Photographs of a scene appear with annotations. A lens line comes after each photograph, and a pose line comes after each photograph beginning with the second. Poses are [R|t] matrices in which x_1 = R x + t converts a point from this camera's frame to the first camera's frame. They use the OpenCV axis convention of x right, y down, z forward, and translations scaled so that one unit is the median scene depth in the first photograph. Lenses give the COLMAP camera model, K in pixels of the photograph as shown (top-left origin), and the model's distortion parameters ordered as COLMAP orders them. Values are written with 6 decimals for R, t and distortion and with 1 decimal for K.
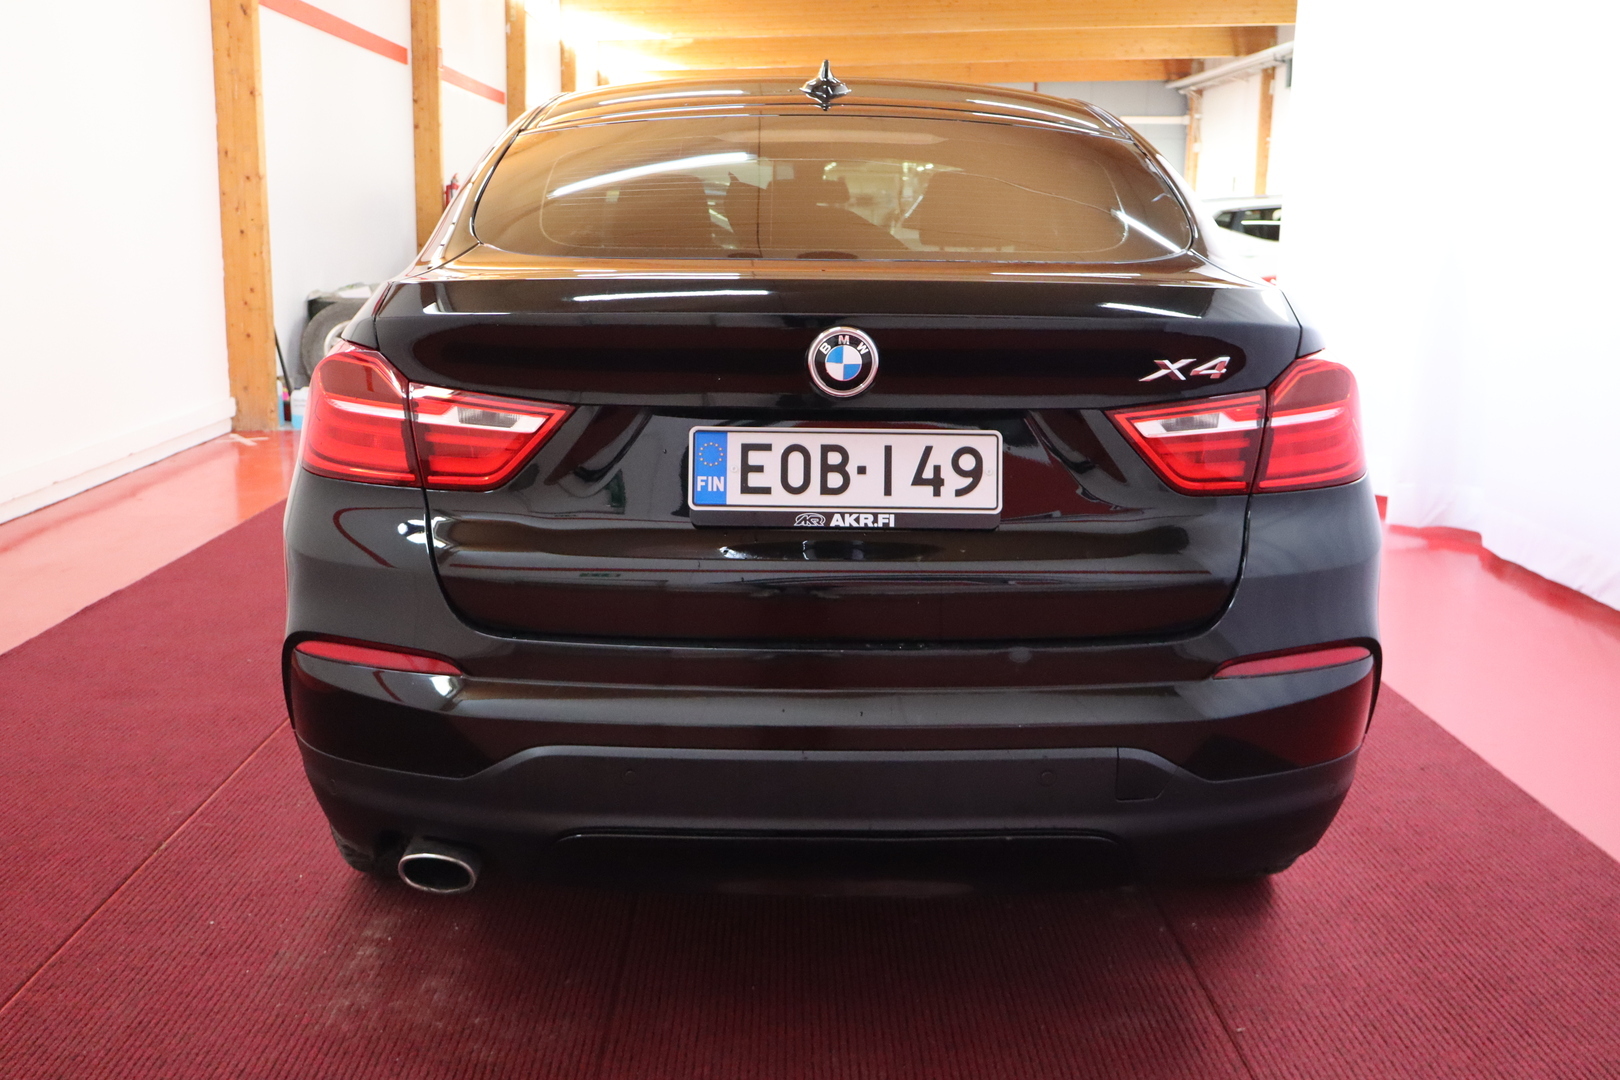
lens RADIAL K [[1558.0, 0, 810.0], [0, 1558.0, 540.0], [0, 0, 1]] dist [0.005178, 0.004339]
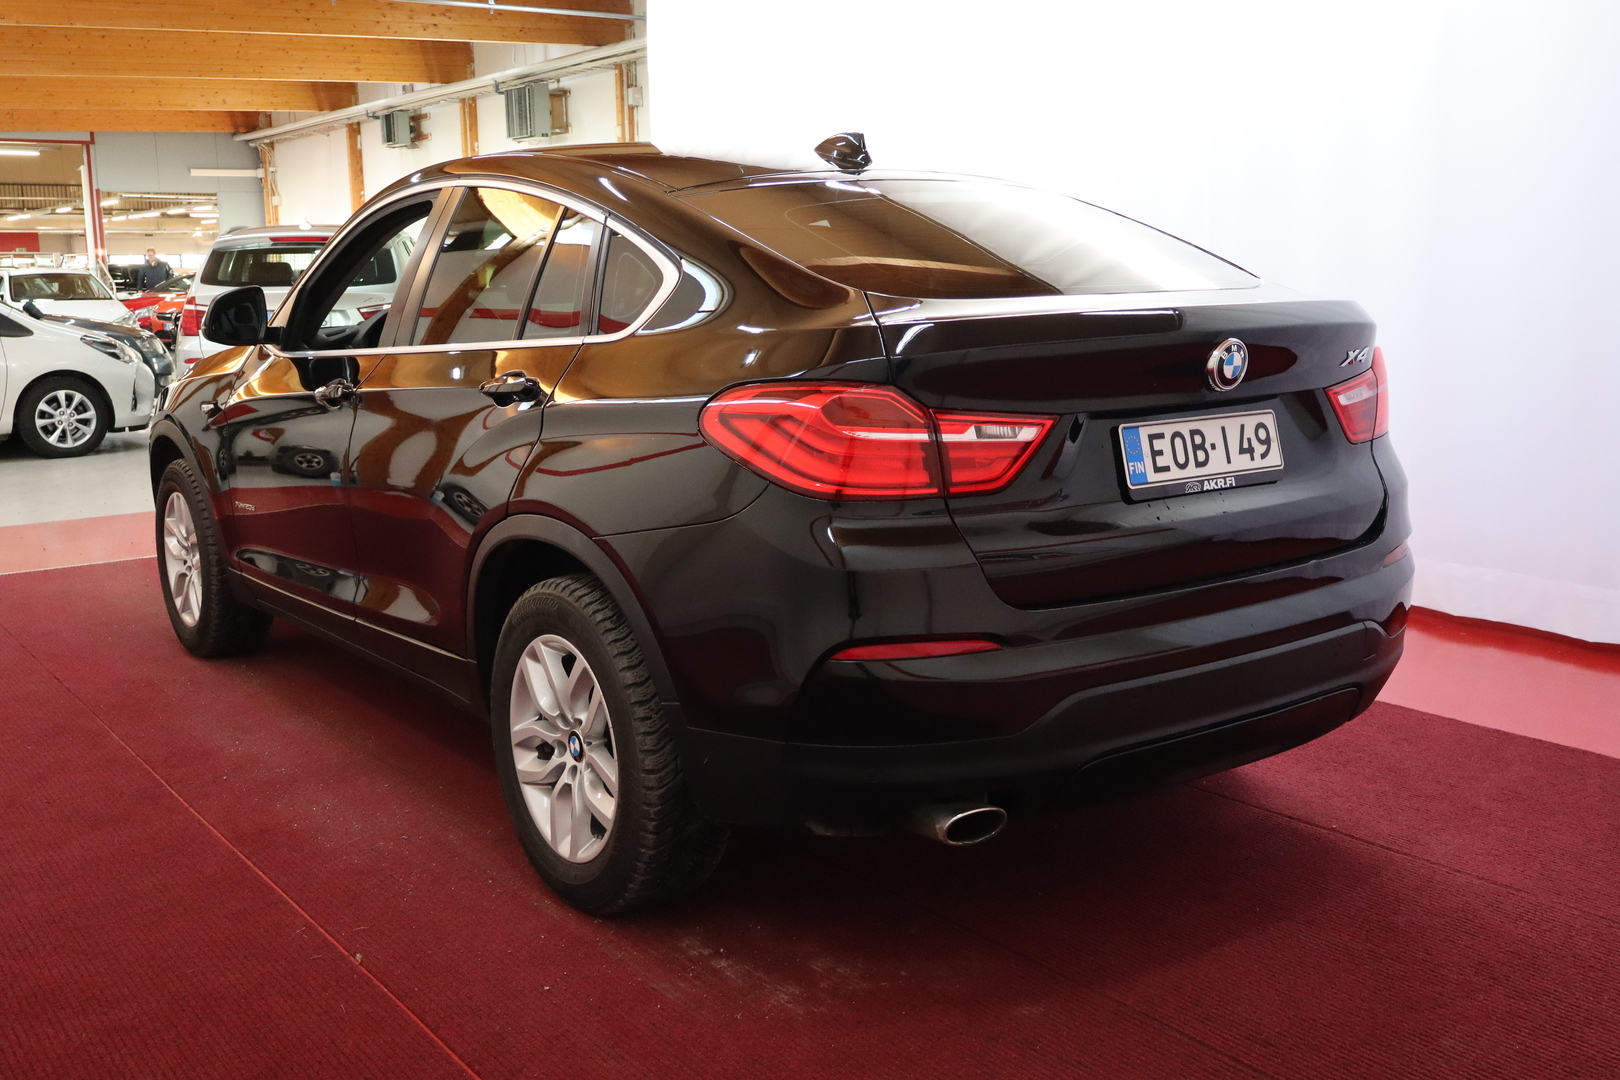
lens RADIAL K [[1558.0, 0, 810.0], [0, 1558.0, 540.0], [0, 0, 1]] dist [0.005178, 0.004339]
pose [[0.820264, -0.125652, 0.558013, -1.004062], [0.143336, 0.989600, 0.012136, -0.031204], [-0.553734, 0.070029, 0.829744, 0.088968]]
